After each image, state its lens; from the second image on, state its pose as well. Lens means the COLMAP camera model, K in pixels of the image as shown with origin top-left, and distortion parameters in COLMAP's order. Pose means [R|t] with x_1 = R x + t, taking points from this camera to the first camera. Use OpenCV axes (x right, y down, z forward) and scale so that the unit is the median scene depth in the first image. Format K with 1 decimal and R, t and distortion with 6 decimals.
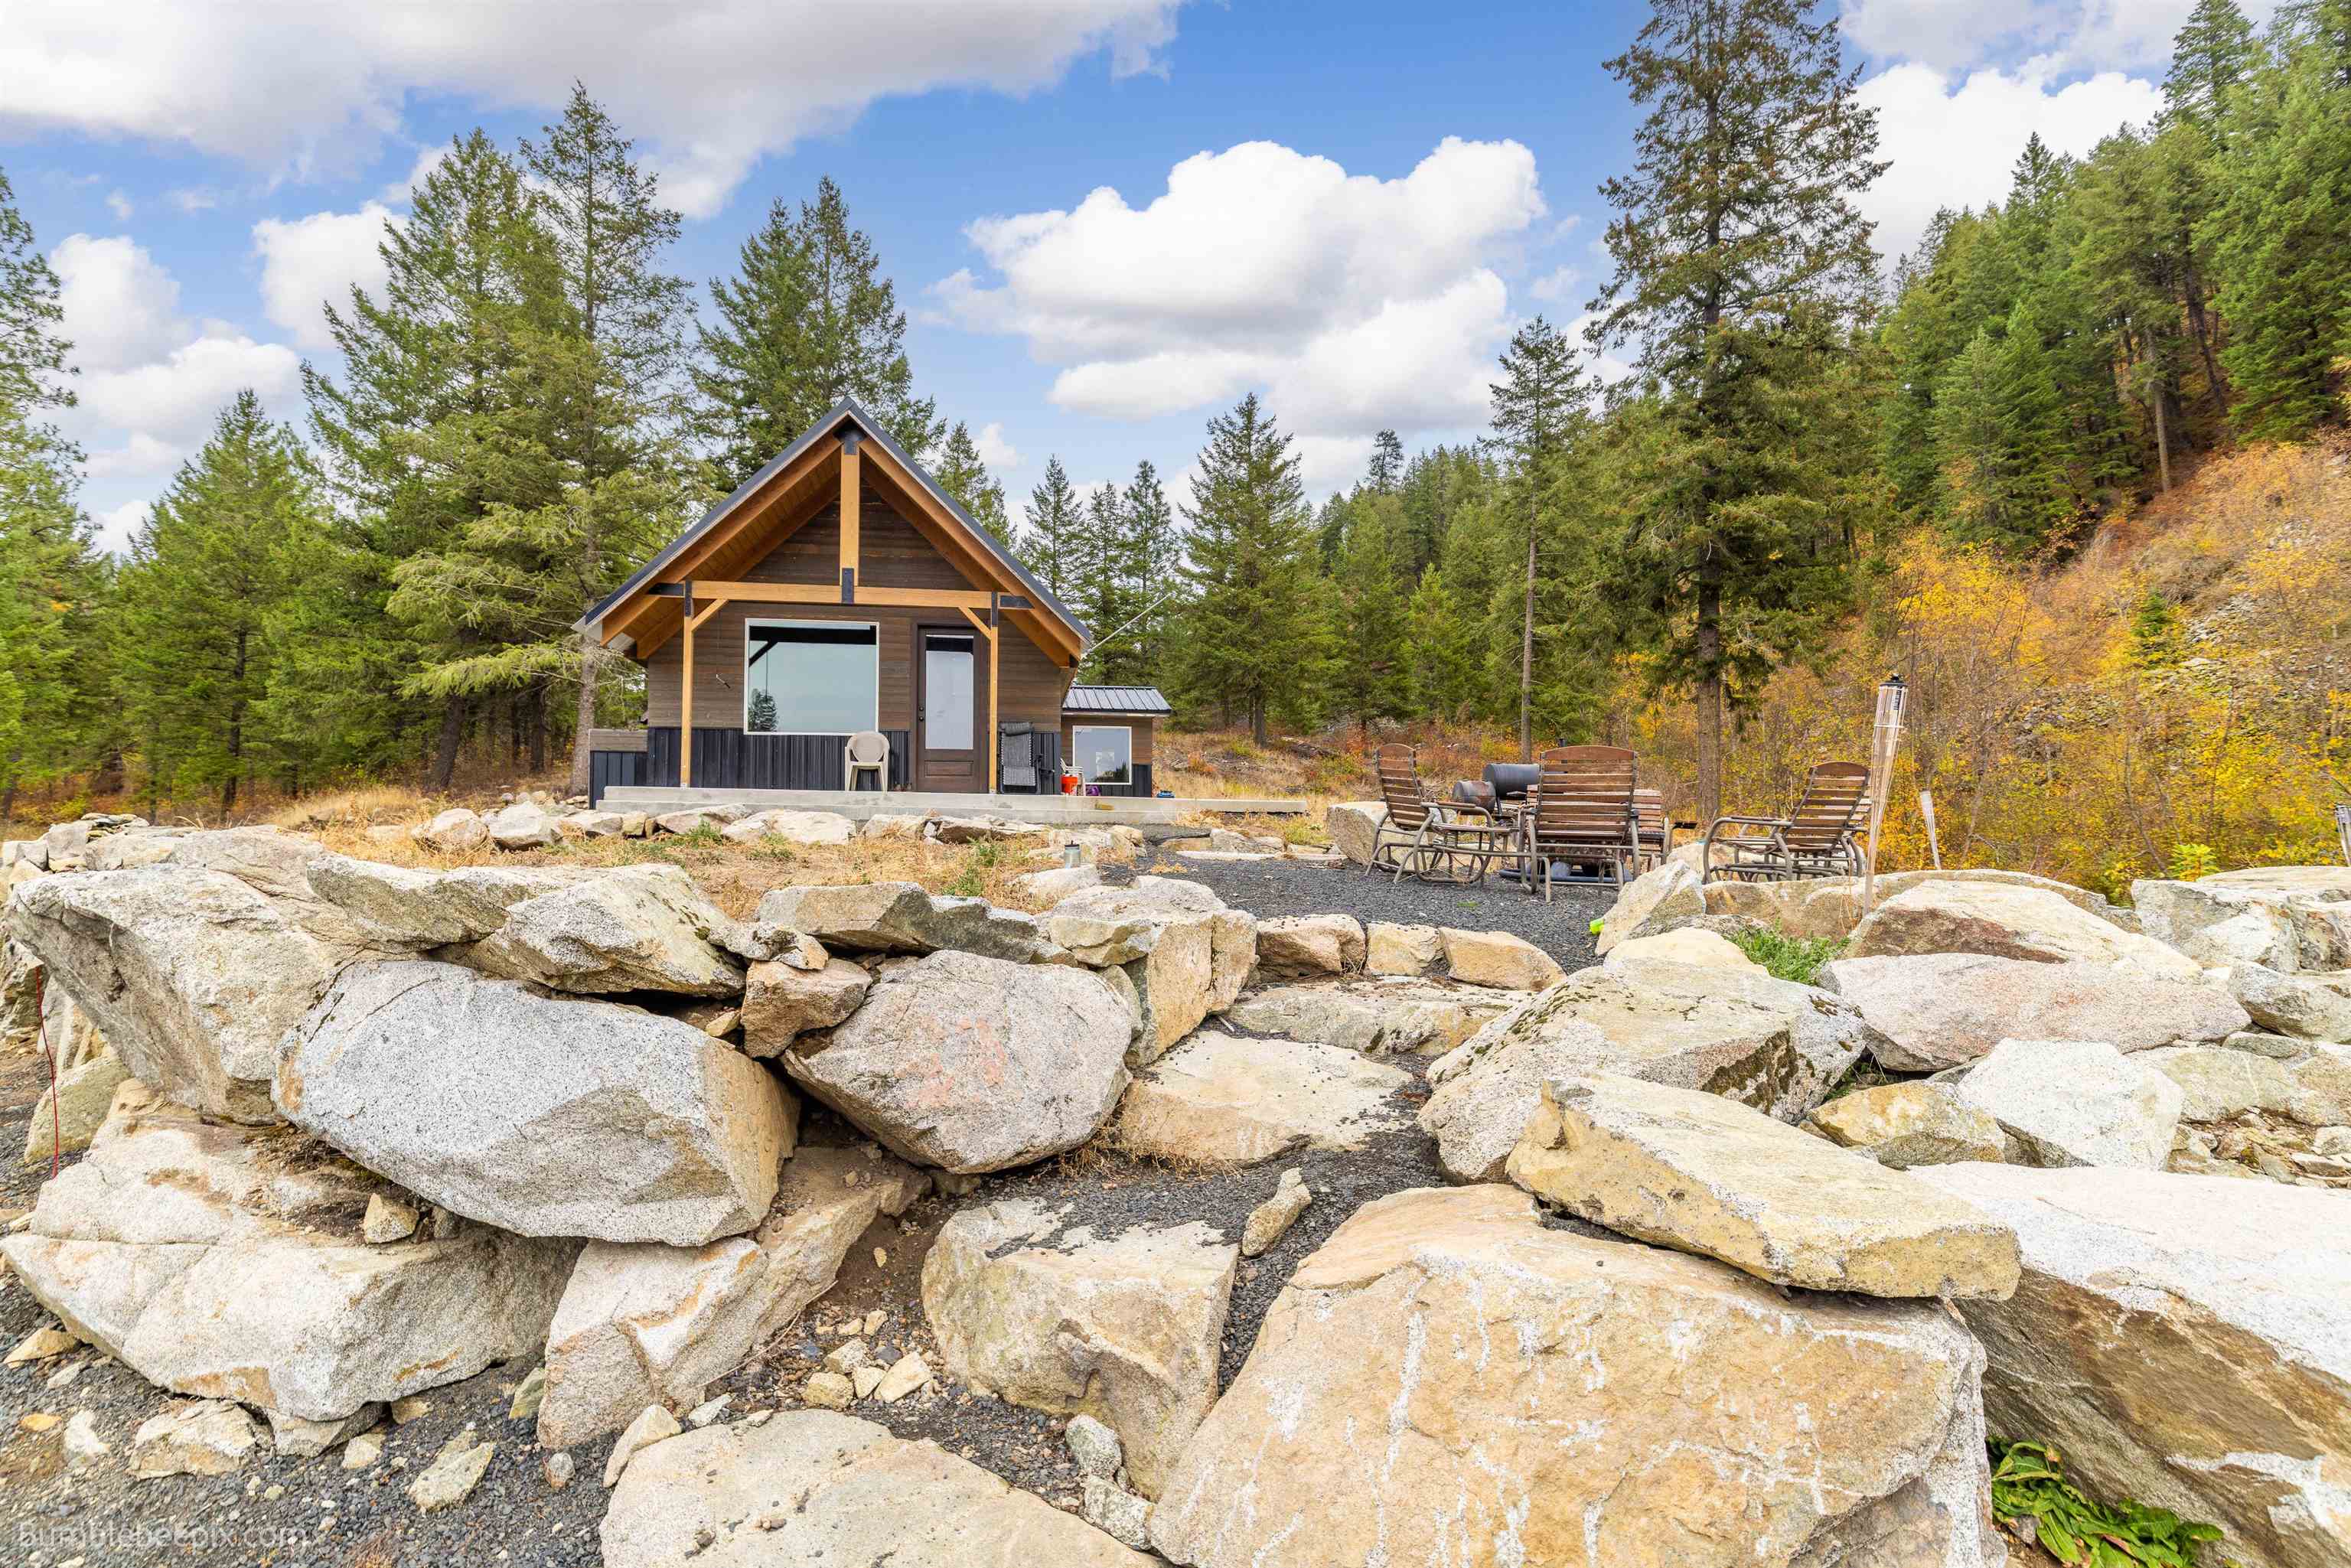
lens RADIAL K [[1061.9, 0, 1173.8], [0, 1061.9, 781.8], [0, 0, 1]] dist [0.004213, 0.000886]
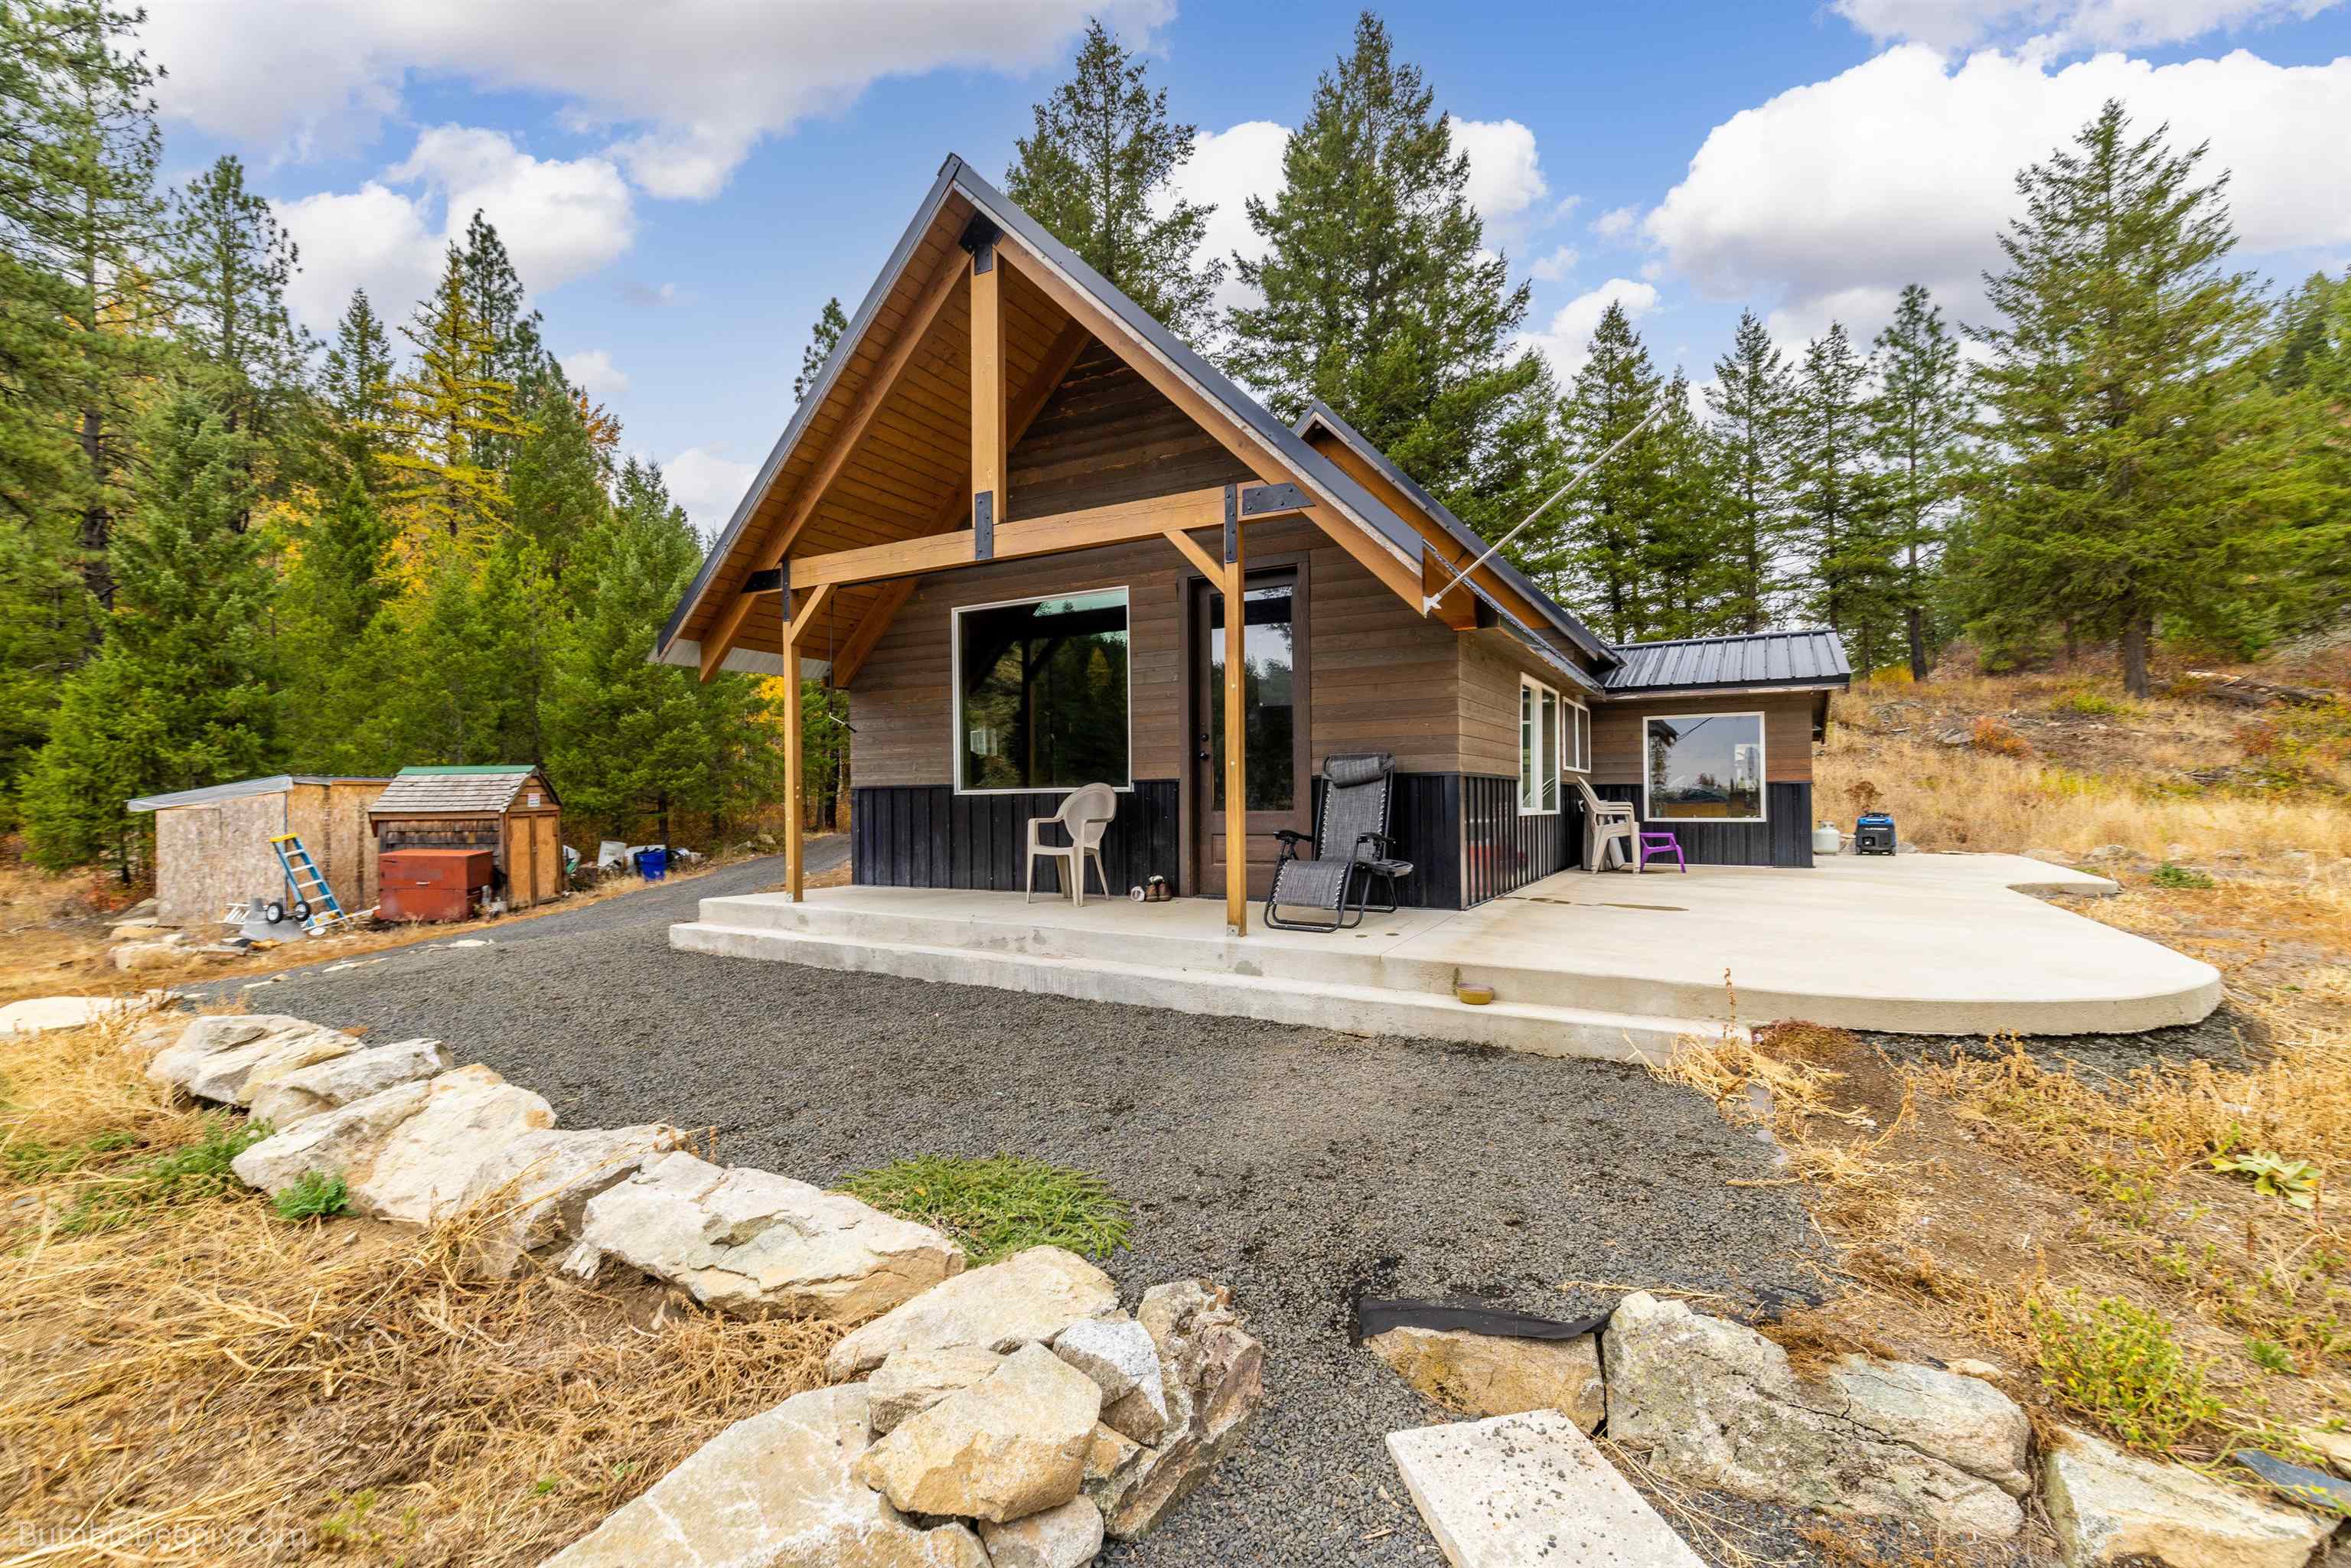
lens RADIAL K [[1061.9, 0, 1165.9], [0, 1061.9, 792.0], [0, 0, 1]] dist [0.004213, 0.000886]
pose [[0.783176, -0.013128, -0.621661, 0.035364], [0.041884, 0.998620, 0.031678, -0.026527], [0.620388, -0.050847, 0.782645, 0.256513]]
